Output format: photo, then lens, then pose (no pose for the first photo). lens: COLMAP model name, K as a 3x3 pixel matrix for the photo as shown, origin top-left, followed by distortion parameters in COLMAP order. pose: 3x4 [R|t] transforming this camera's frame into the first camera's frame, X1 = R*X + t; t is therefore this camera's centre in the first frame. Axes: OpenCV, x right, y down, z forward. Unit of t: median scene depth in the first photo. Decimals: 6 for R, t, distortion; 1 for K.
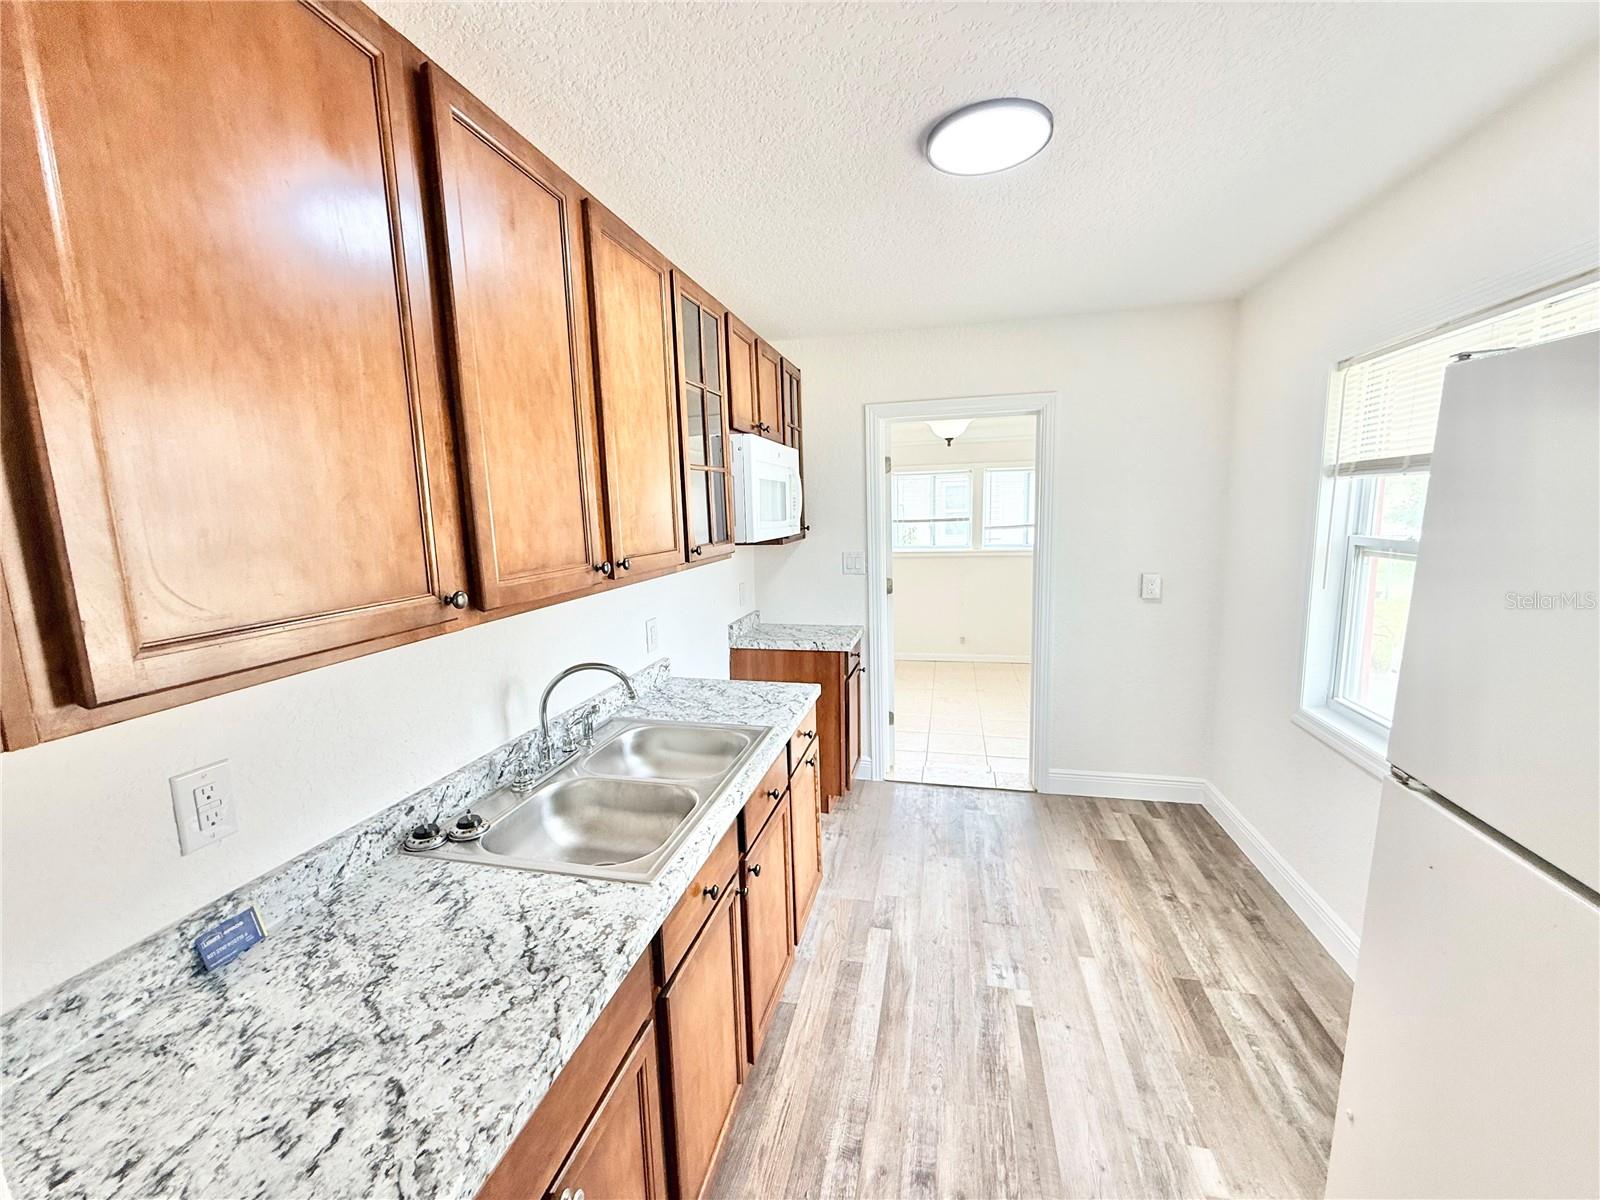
lens RADIAL K [[636.4, 0, 800.1], [0, 636.4, 602.1], [0, 0, 1]] dist [-0.000592, 0.000513]
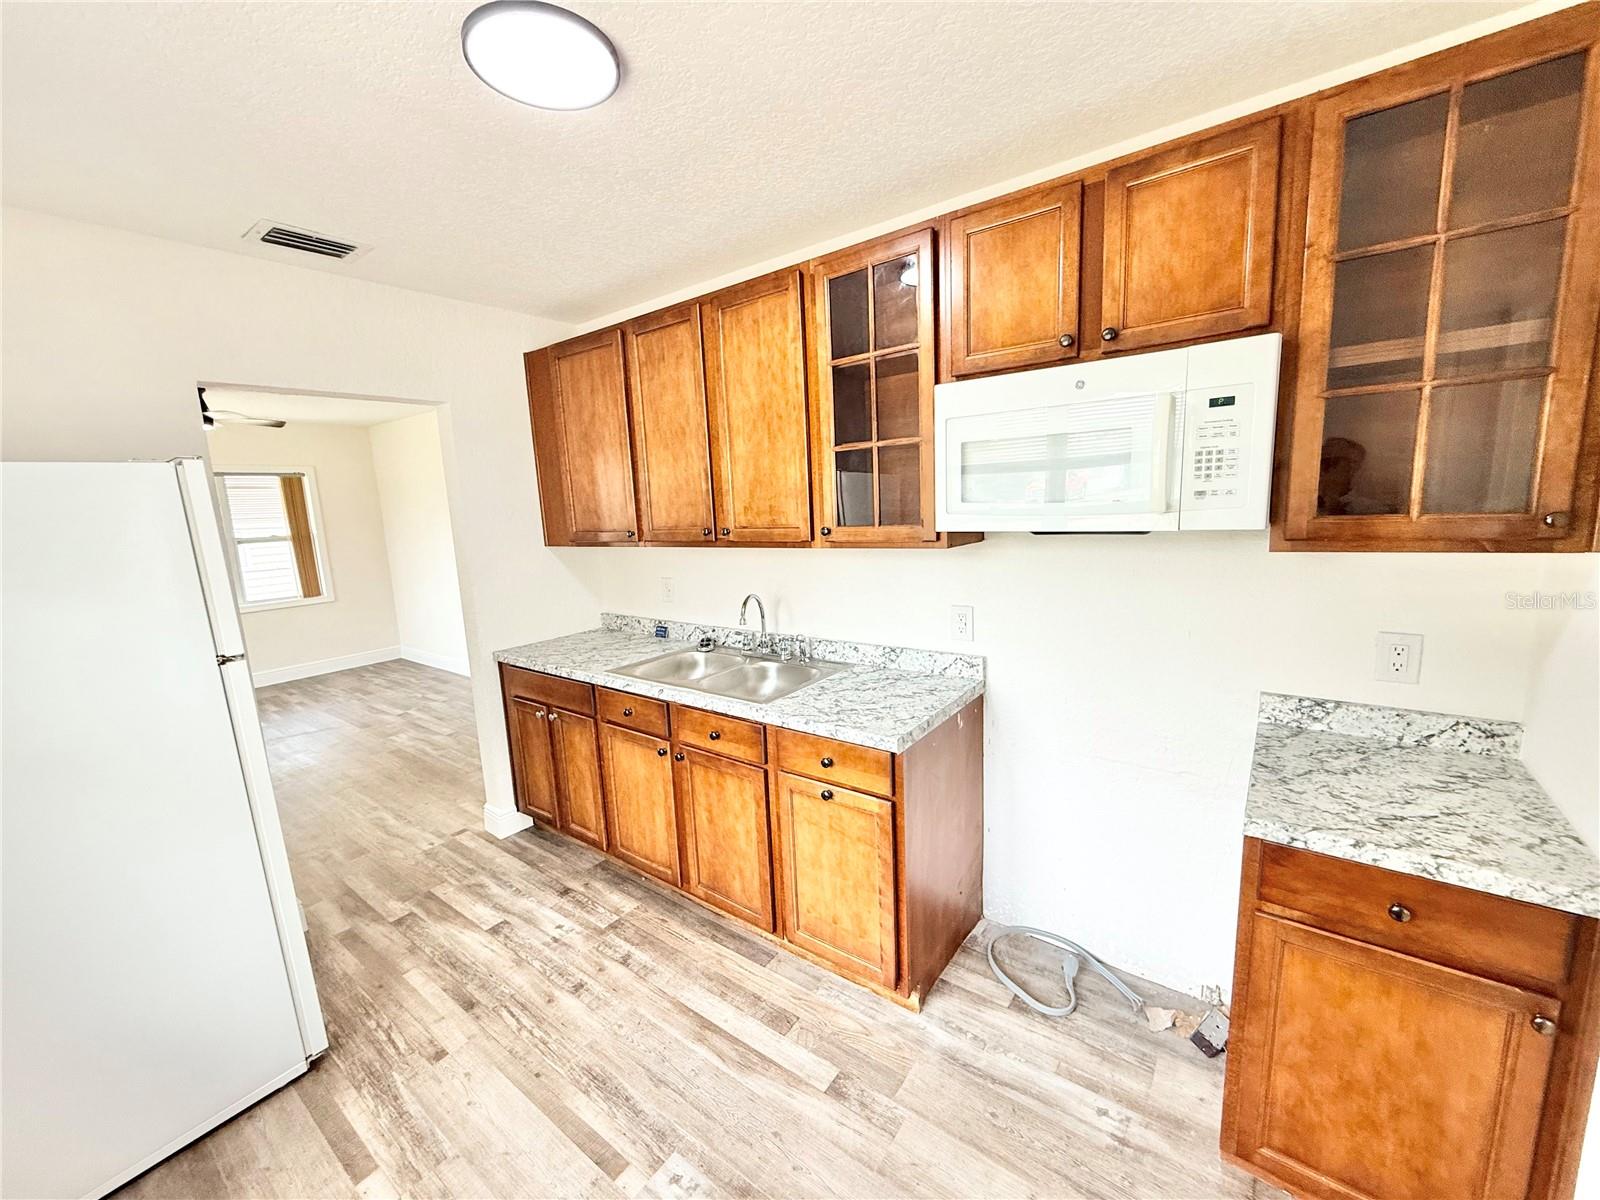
lens RADIAL K [[636.4, 0, 793.4], [0, 636.4, 603.5], [0, 0, 1]] dist [-0.000592, 0.000513]
pose [[-0.405778, 0.196531, -0.892592, 0.998832], [-0.077376, 0.965715, 0.247807, -0.068277], [0.910691, 0.169620, -0.376659, 0.283809]]
